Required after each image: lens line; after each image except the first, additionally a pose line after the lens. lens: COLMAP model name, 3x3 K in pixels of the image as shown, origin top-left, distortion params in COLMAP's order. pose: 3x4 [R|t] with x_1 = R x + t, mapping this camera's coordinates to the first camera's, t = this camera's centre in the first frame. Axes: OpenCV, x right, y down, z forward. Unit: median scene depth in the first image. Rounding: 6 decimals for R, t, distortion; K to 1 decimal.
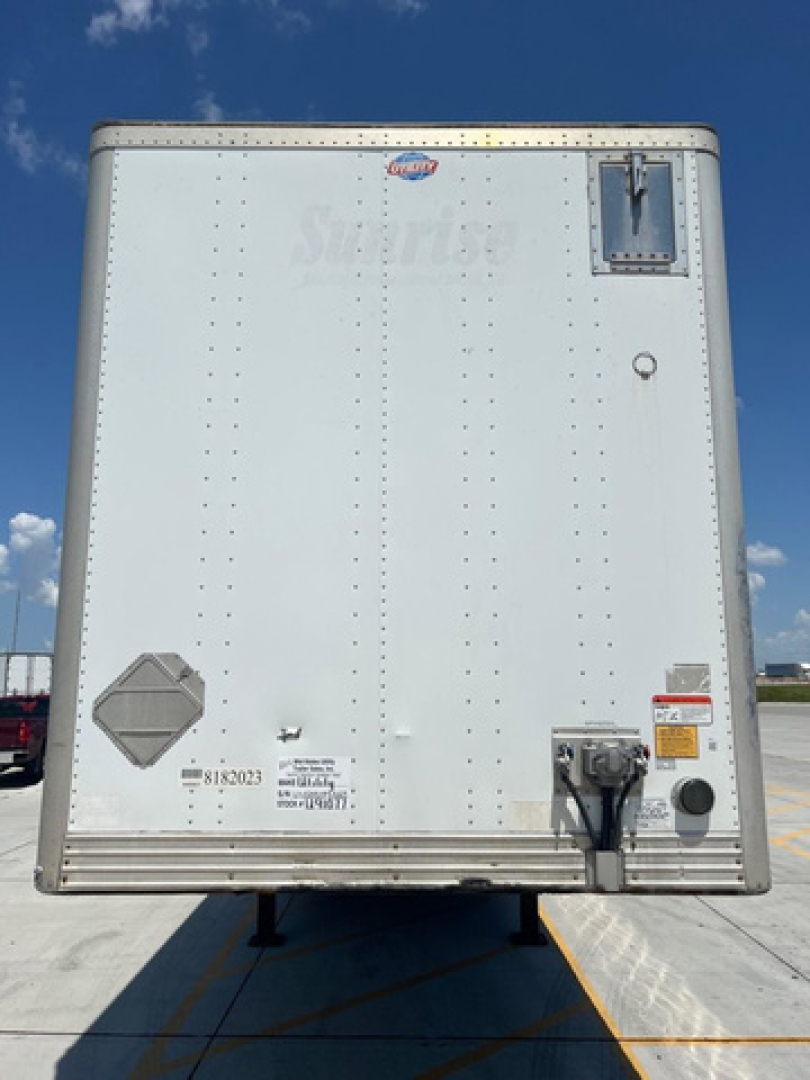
lens RADIAL K [[806.7, 0, 405.2], [0, 806.7, 562.1], [0, 0, 1]] dist [0.046352, -0.053286]
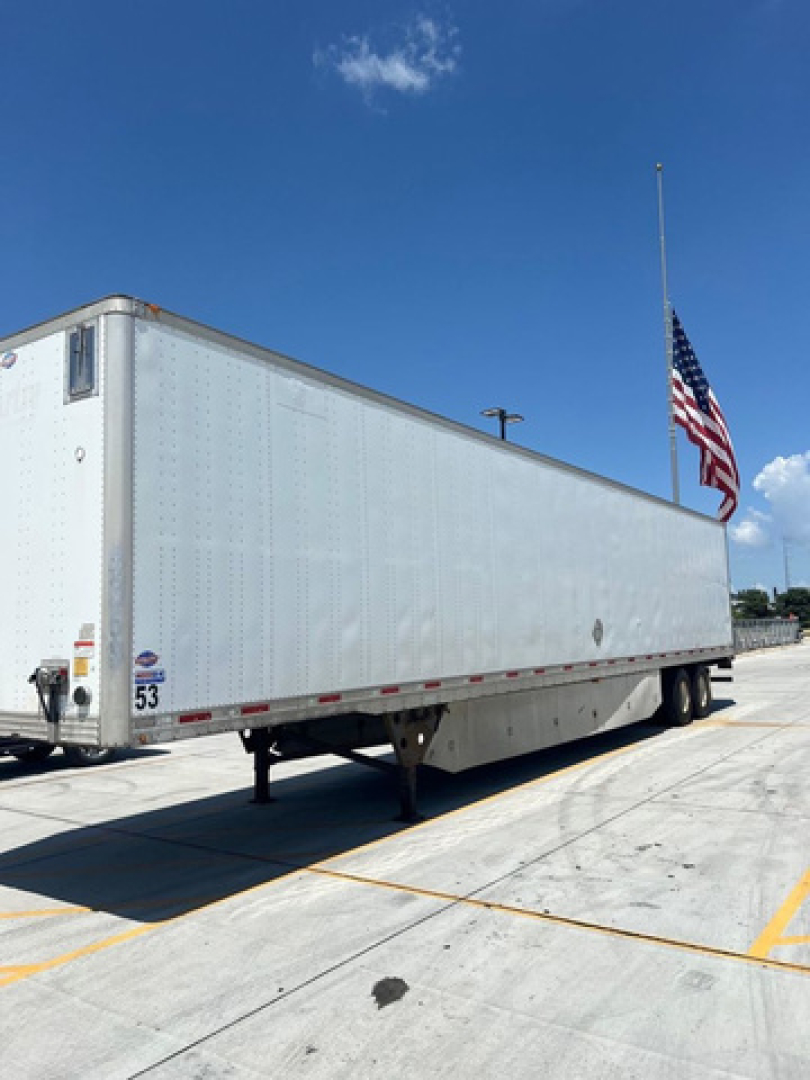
lens RADIAL K [[806.7, 0, 405.2], [0, 806.7, 562.1], [0, 0, 1]] dist [0.046352, -0.053286]
pose [[0.820495, -0.068430, -0.567544, 1.795384], [0.114683, 0.992330, 0.046149, -0.012593], [0.560032, -0.102953, 0.822049, -0.066663]]
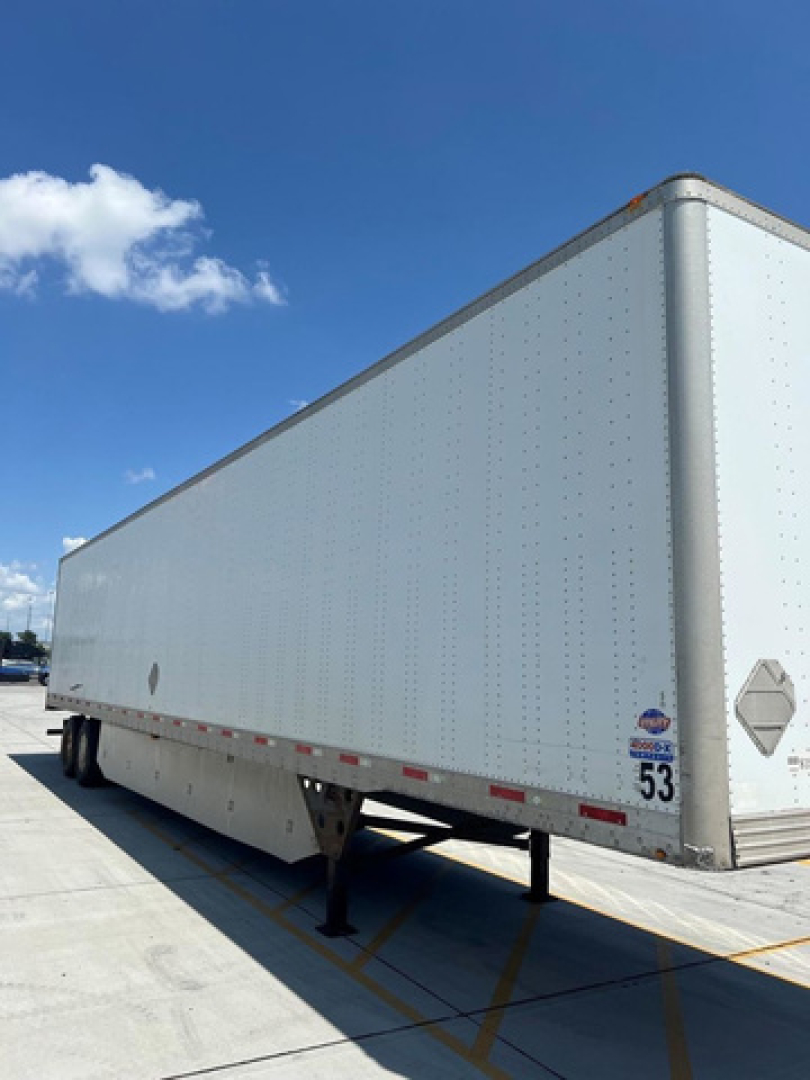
lens RADIAL K [[811.2, 0, 410.6], [0, 811.2, 545.5], [0, 0, 1]] dist [0.043597, -0.051235]
pose [[0.857278, 0.098405, 0.505361, -1.237346], [-0.102590, 0.994530, -0.019627, 0.022430], [-0.504528, -0.035019, 0.862685, 0.222931]]
